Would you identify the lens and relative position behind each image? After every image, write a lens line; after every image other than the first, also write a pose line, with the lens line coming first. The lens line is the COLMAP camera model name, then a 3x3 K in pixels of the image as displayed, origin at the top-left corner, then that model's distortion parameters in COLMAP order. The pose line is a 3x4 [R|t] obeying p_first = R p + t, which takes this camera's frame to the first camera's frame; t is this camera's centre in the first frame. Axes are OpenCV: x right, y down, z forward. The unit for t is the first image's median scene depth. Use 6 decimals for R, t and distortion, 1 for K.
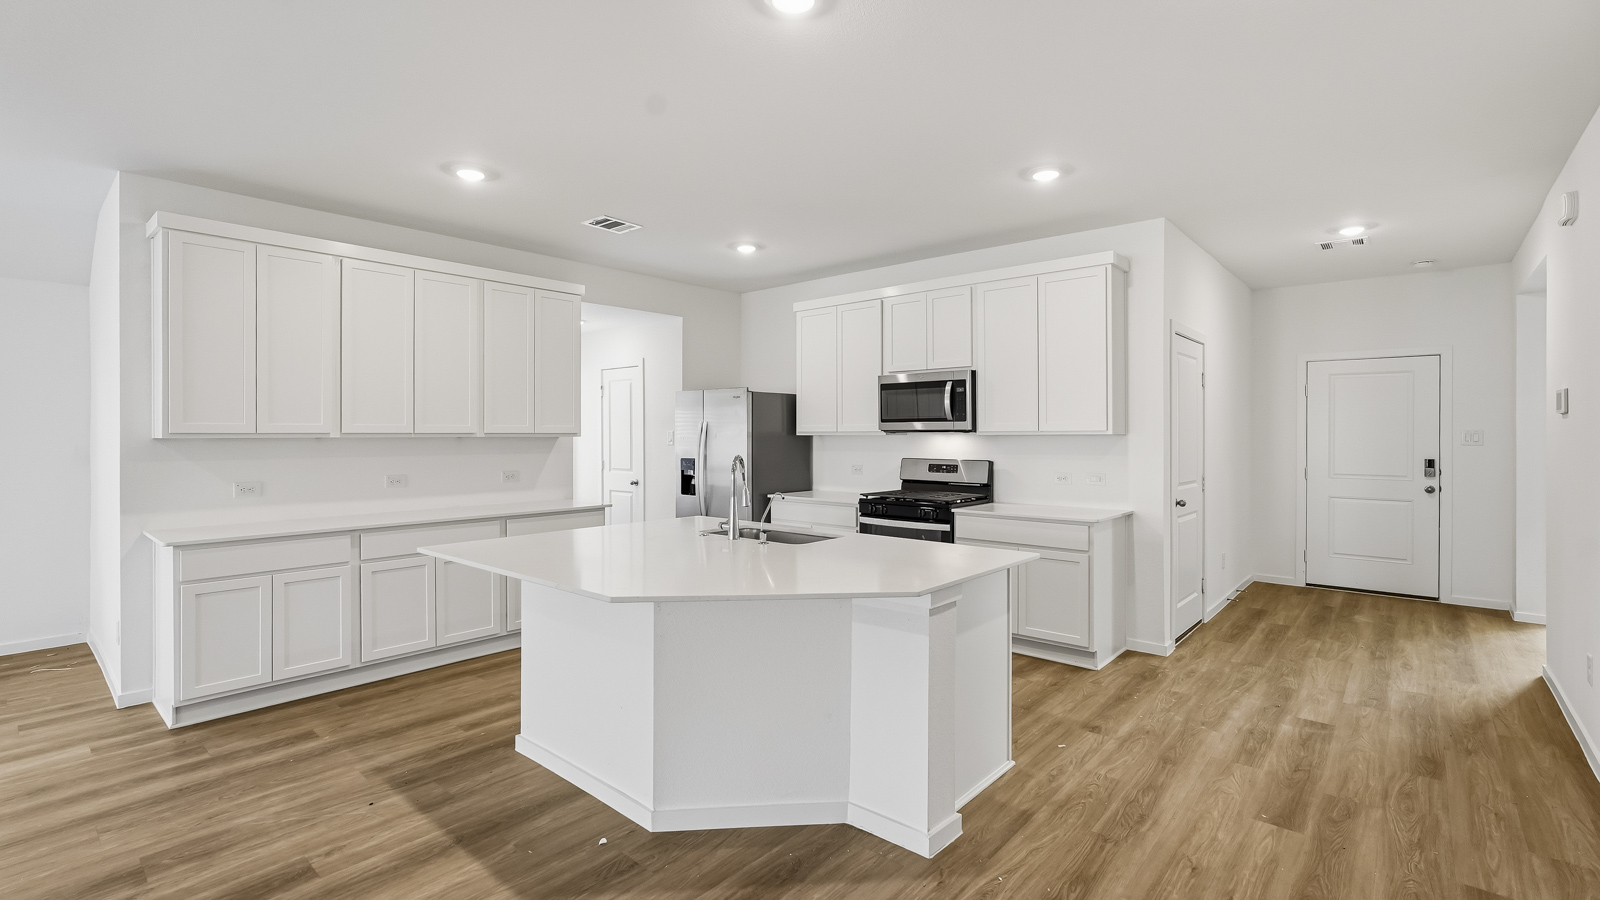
lens RADIAL K [[718.4, 0, 794.2], [0, 718.4, 437.6], [0, 0, 1]] dist [-0.002533, 0.000146]
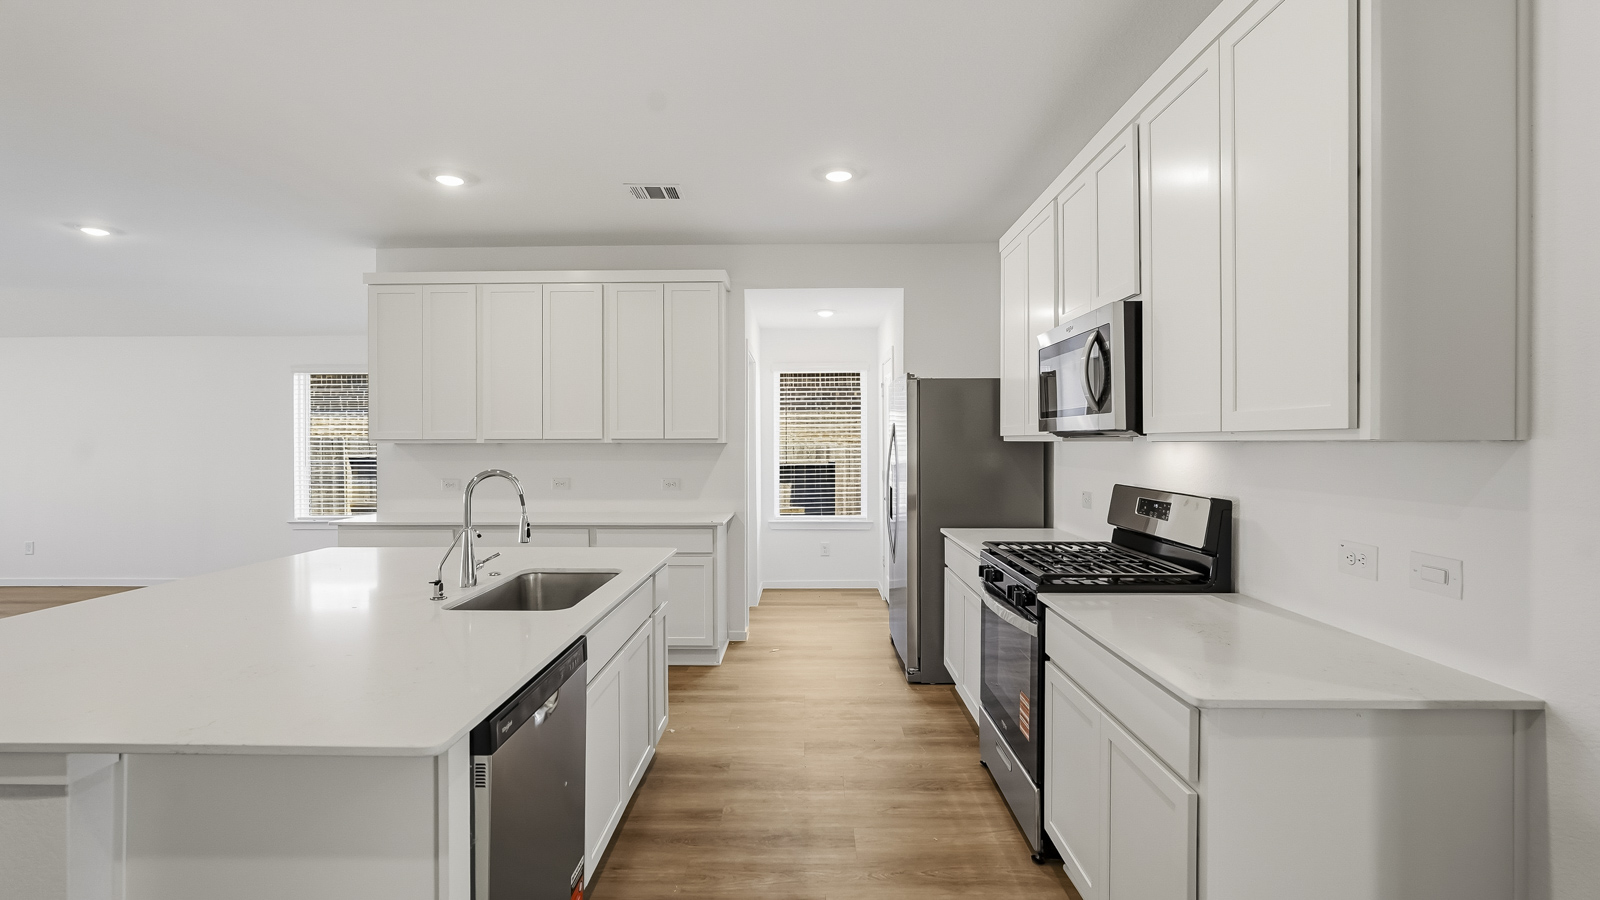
lens RADIAL K [[718.4, 0, 794.2], [0, 718.4, 437.6], [0, 0, 1]] dist [-0.002533, 0.000146]
pose [[0.656434, -0.002681, -0.754378, 0.618306], [-0.002993, 0.999977, -0.006158, -0.003439], [0.754377, 0.006300, 0.656411, 0.712234]]
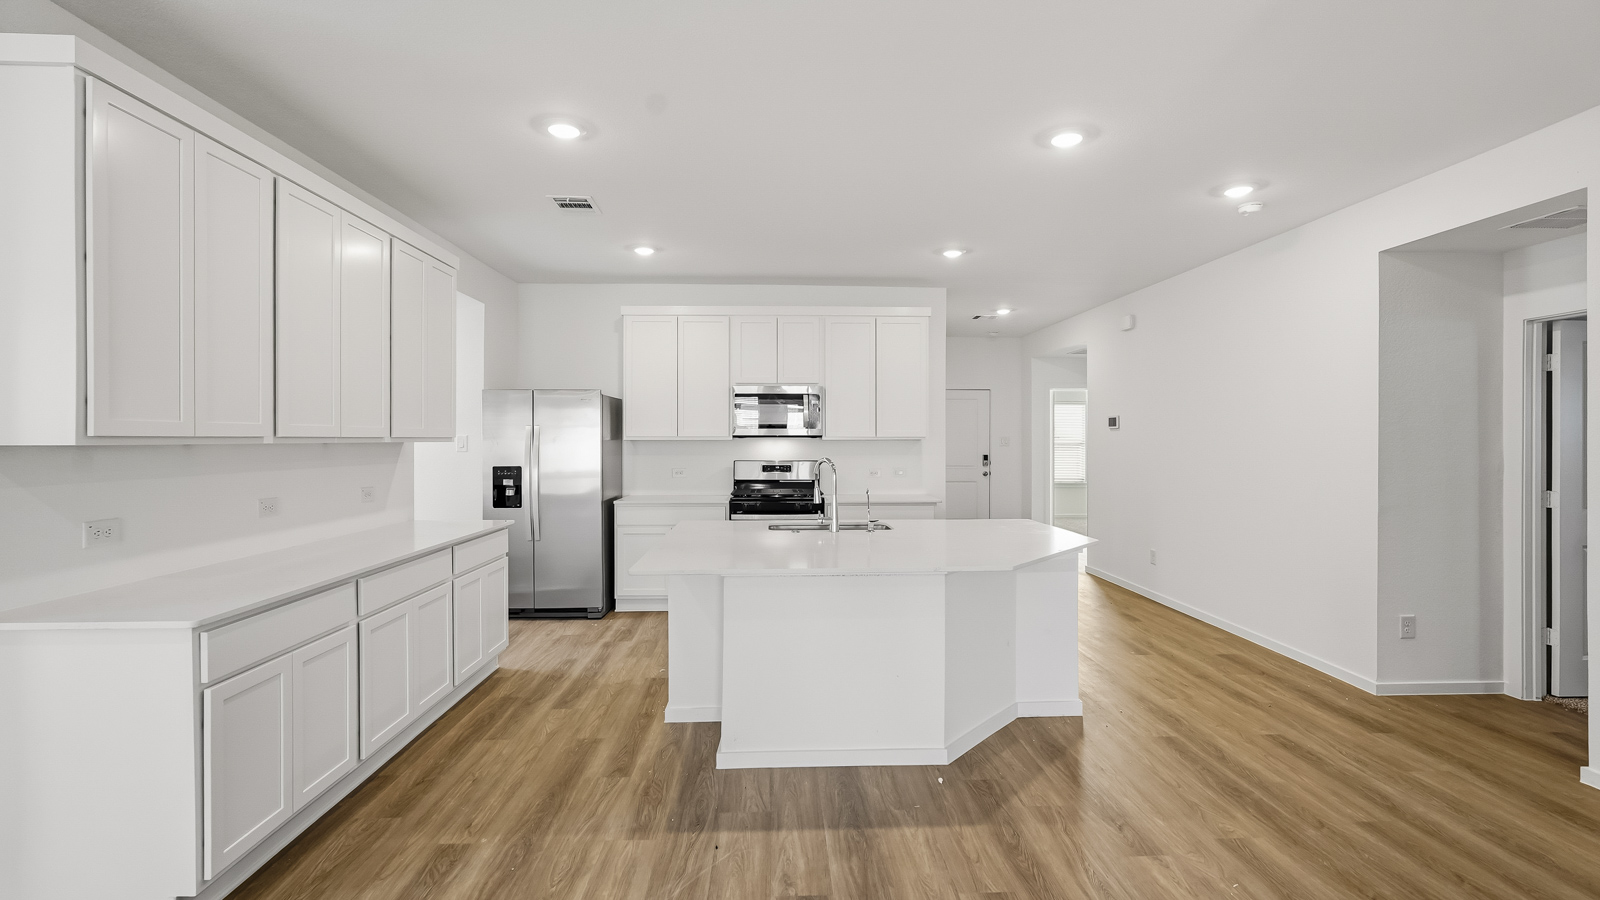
lens RADIAL K [[716.4, 0, 800.0], [0, 716.4, 450.0], [0, 0, 1]] dist [-0.001845, 0.000045]
pose [[0.718983, -0.009495, 0.694963, -0.846235], [0.001286, 0.999923, 0.012331, -0.001894], [-0.695026, -0.007972, 0.718940, 0.208203]]
